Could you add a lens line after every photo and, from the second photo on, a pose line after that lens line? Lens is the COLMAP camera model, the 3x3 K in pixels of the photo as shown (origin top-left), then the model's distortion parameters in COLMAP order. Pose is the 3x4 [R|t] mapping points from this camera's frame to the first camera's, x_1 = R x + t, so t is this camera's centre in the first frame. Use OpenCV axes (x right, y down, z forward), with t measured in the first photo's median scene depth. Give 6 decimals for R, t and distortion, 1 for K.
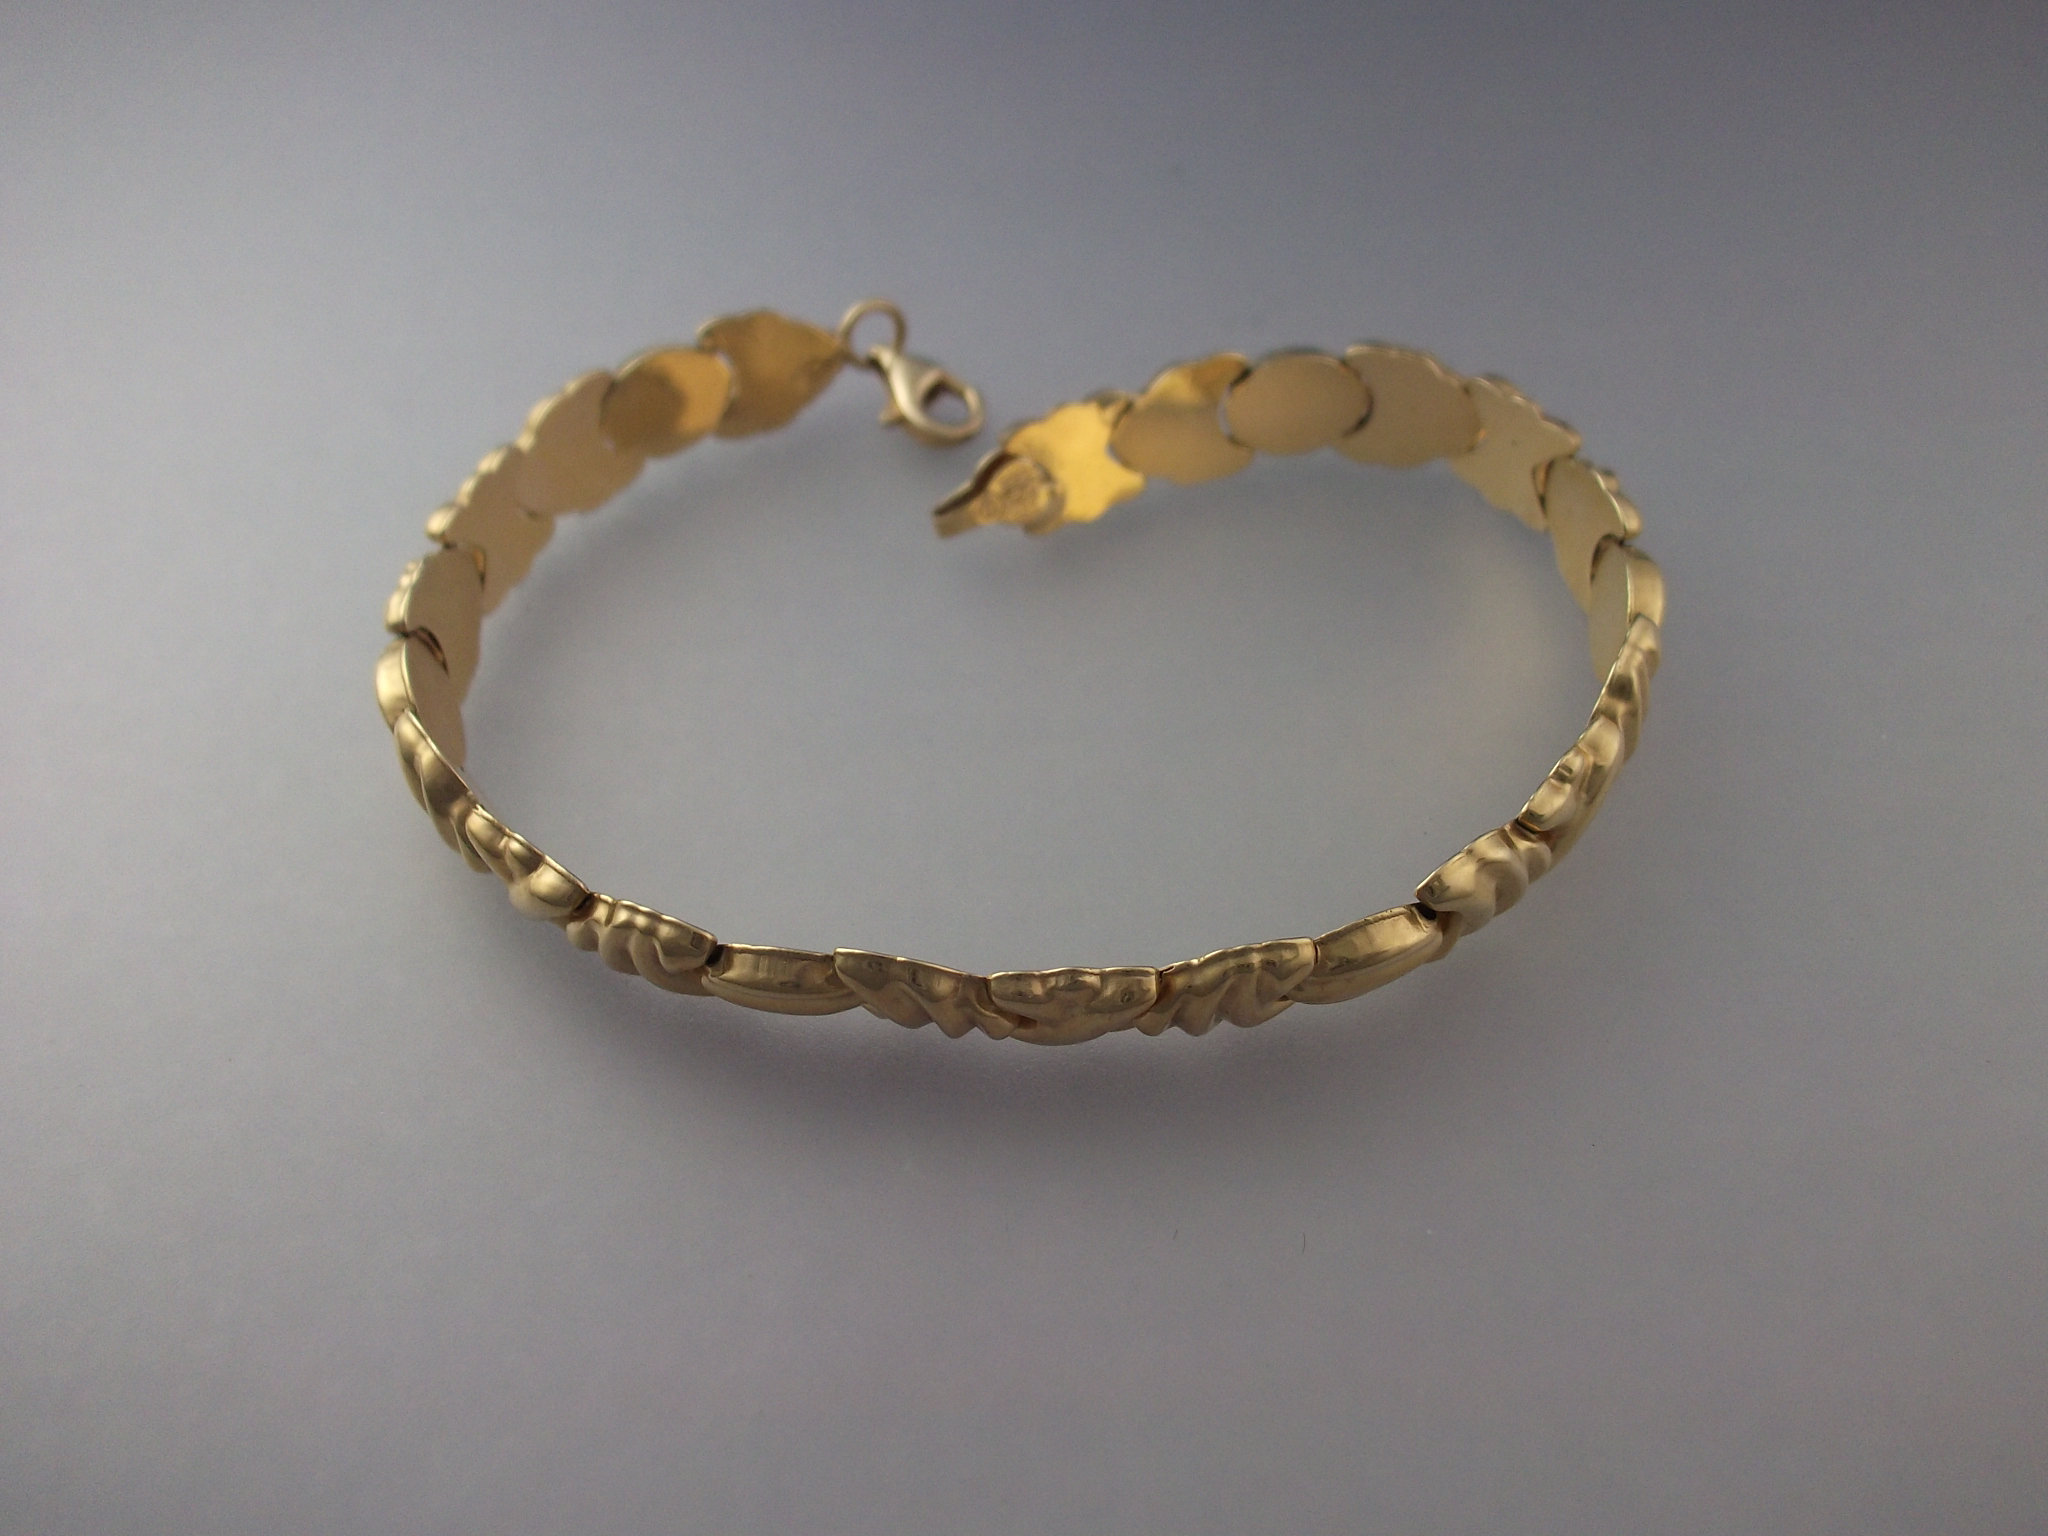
lens RADIAL K [[2203.8, 0, 1023.5], [0, 2203.8, 768.5], [0, 0, 1]] dist [0.031680, 0.000000]
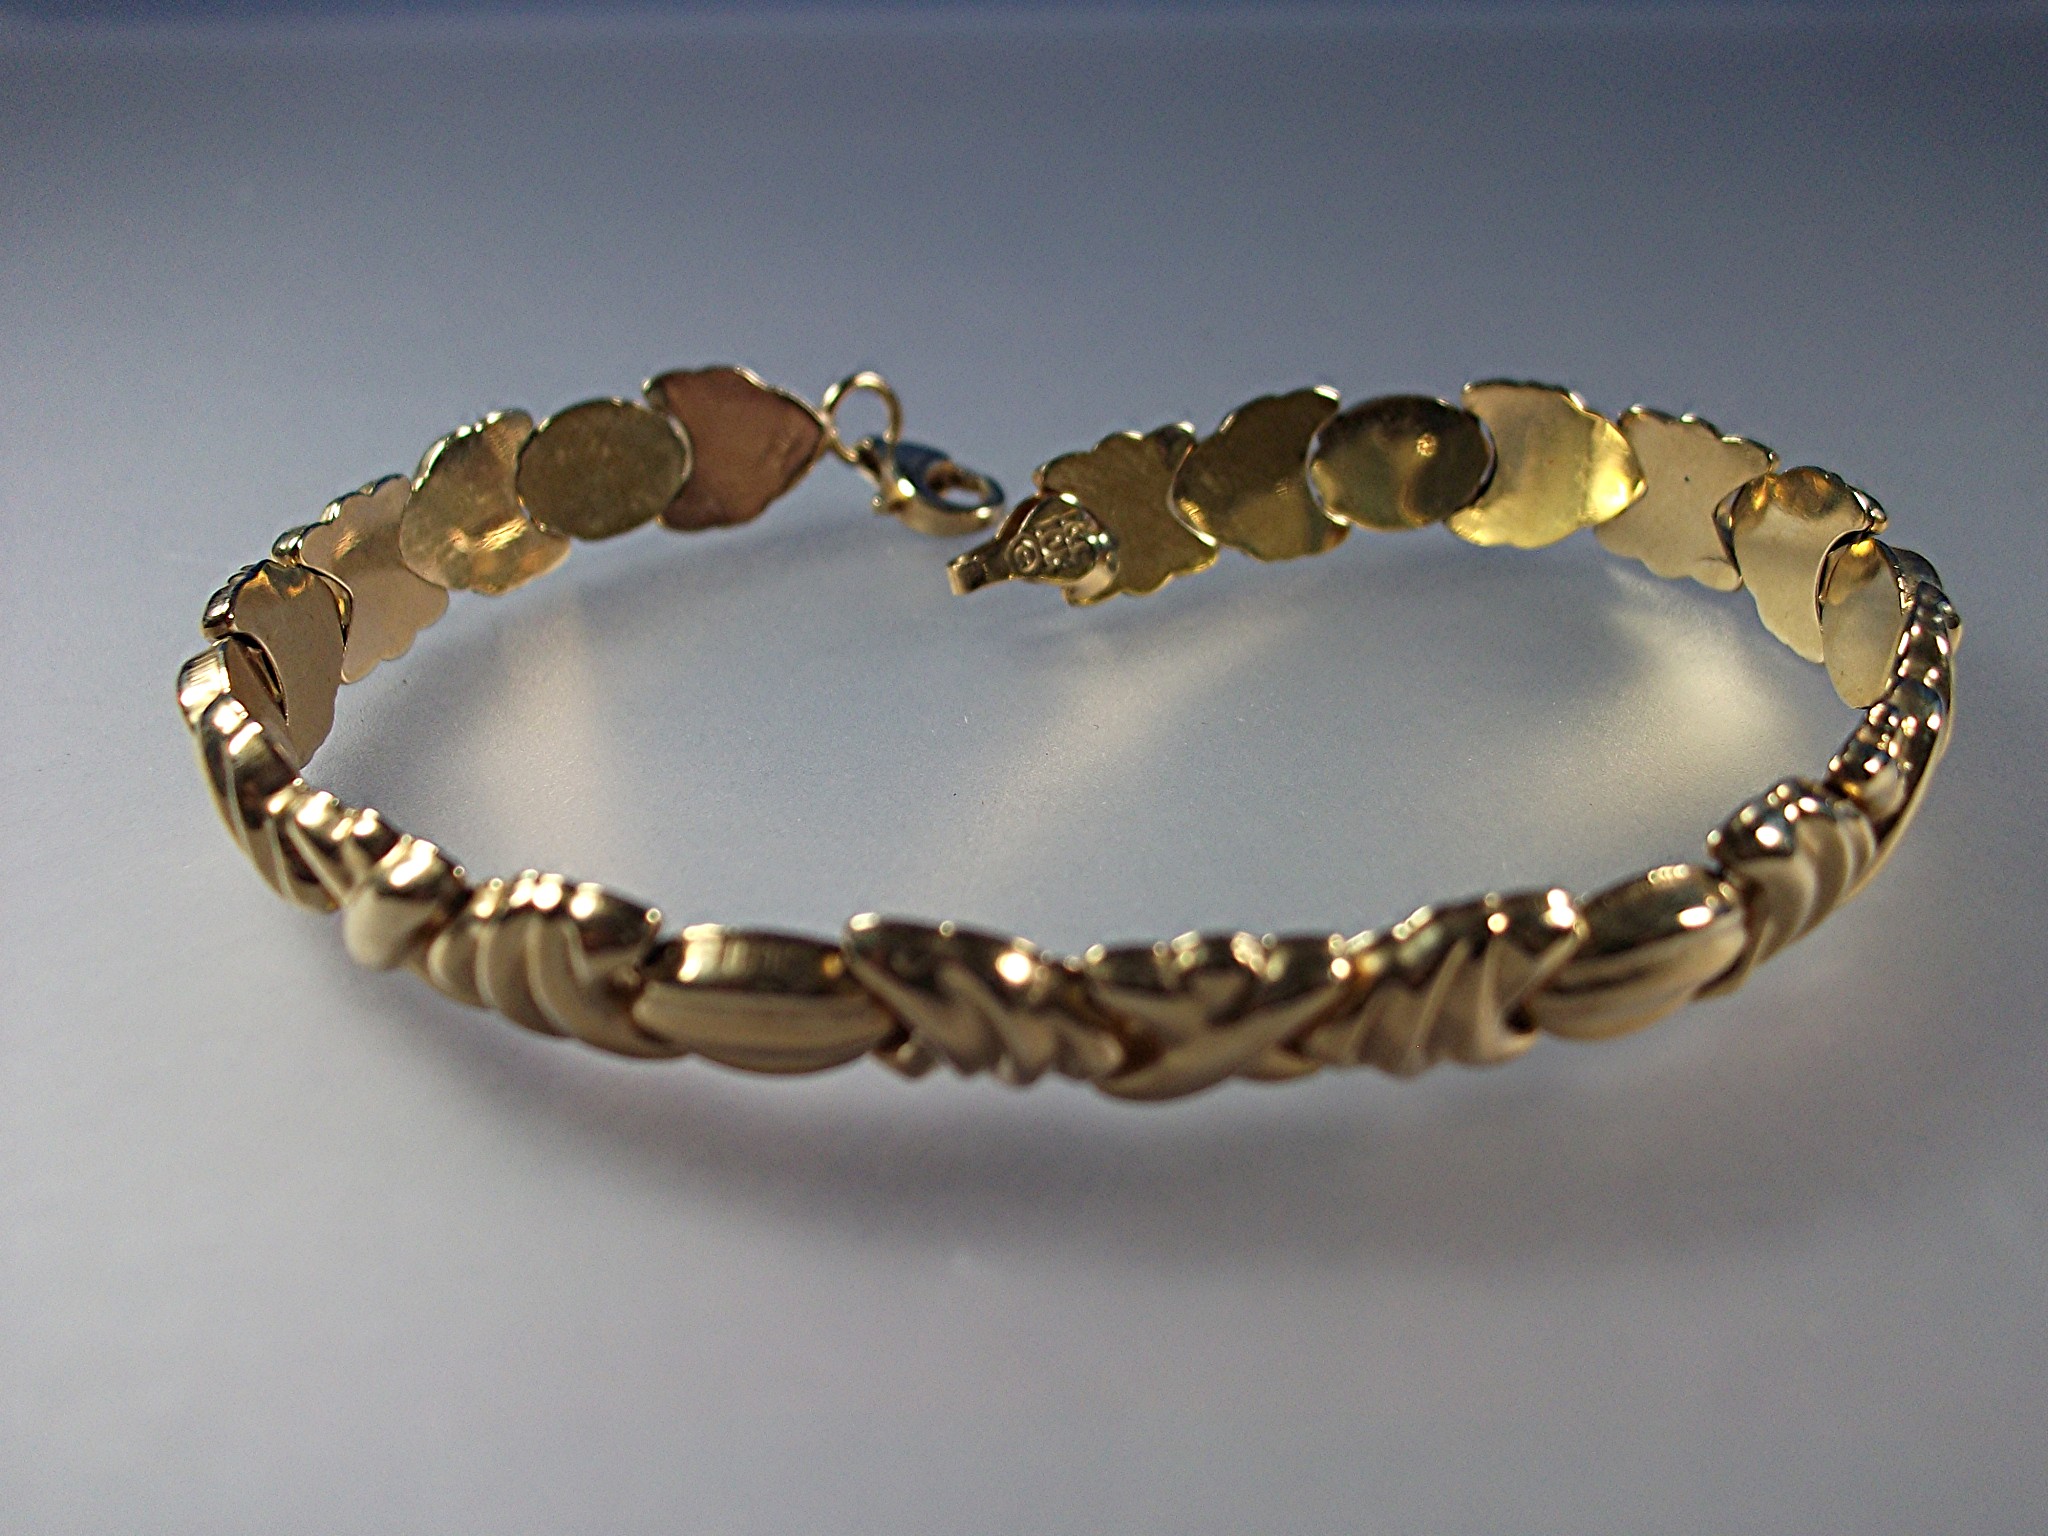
lens RADIAL K [[2203.8, 0, 1024.2], [0, 2203.8, 767.5], [0, 0, 1]] dist [0.031680, 0.000000]
pose [[0.998809, -0.006952, 0.048301, -0.062180], [0.022760, 0.941917, -0.335075, 0.245505], [-0.043166, 0.335775, 0.940953, 0.357715]]
